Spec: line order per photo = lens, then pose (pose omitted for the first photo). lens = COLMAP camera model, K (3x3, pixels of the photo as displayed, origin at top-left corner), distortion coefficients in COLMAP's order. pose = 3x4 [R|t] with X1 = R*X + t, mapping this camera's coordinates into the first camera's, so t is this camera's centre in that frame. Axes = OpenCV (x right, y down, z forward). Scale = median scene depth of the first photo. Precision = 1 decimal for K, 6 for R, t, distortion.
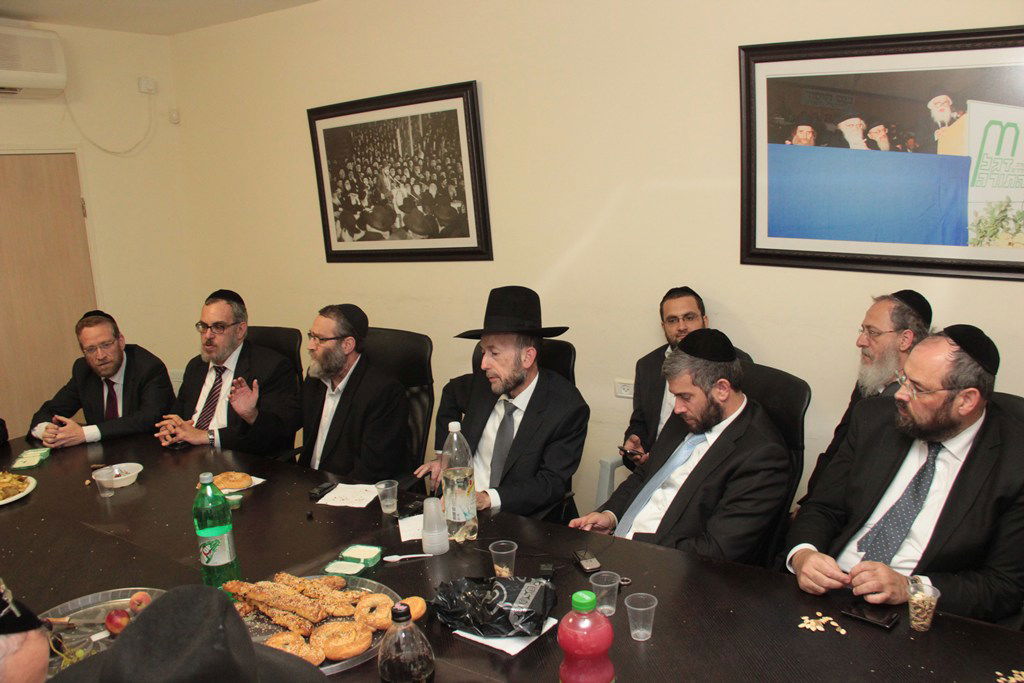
lens RADIAL K [[851.6, 0, 538.8], [0, 851.6, 339.6], [0, 0, 1]] dist [-0.187072, 0.148421]
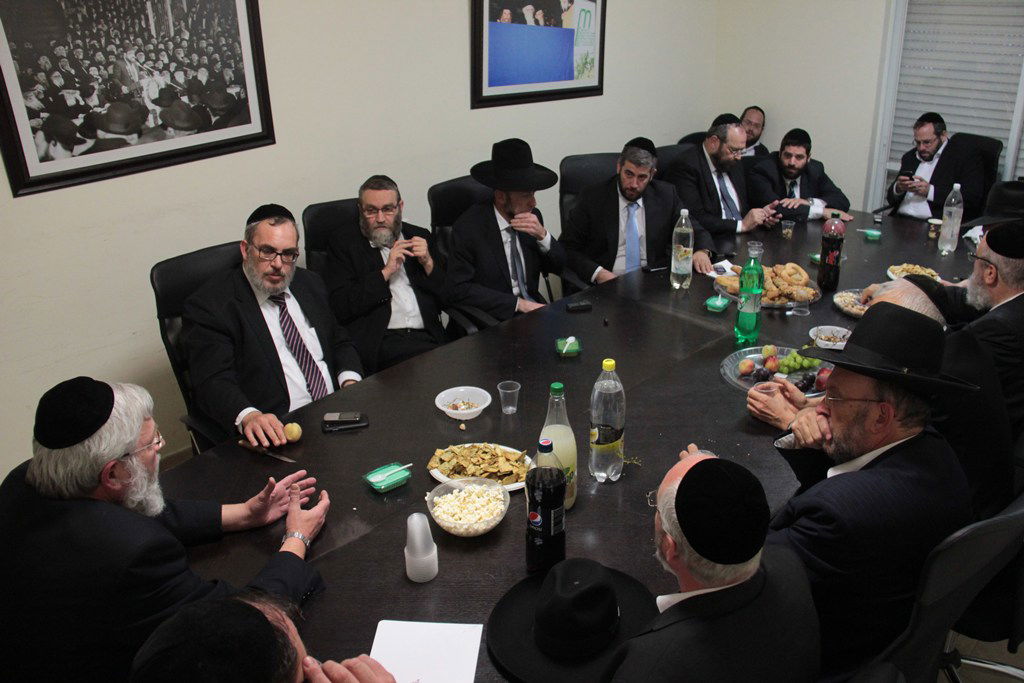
lens RADIAL K [[851.6, 0, 548.2], [0, 851.6, 331.9], [0, 0, 1]] dist [-0.187072, 0.148421]
pose [[0.164867, -0.342167, 0.925063, -1.039362], [0.189179, 0.931453, 0.310815, -0.139359], [-0.968003, 0.123759, 0.218296, 0.559233]]
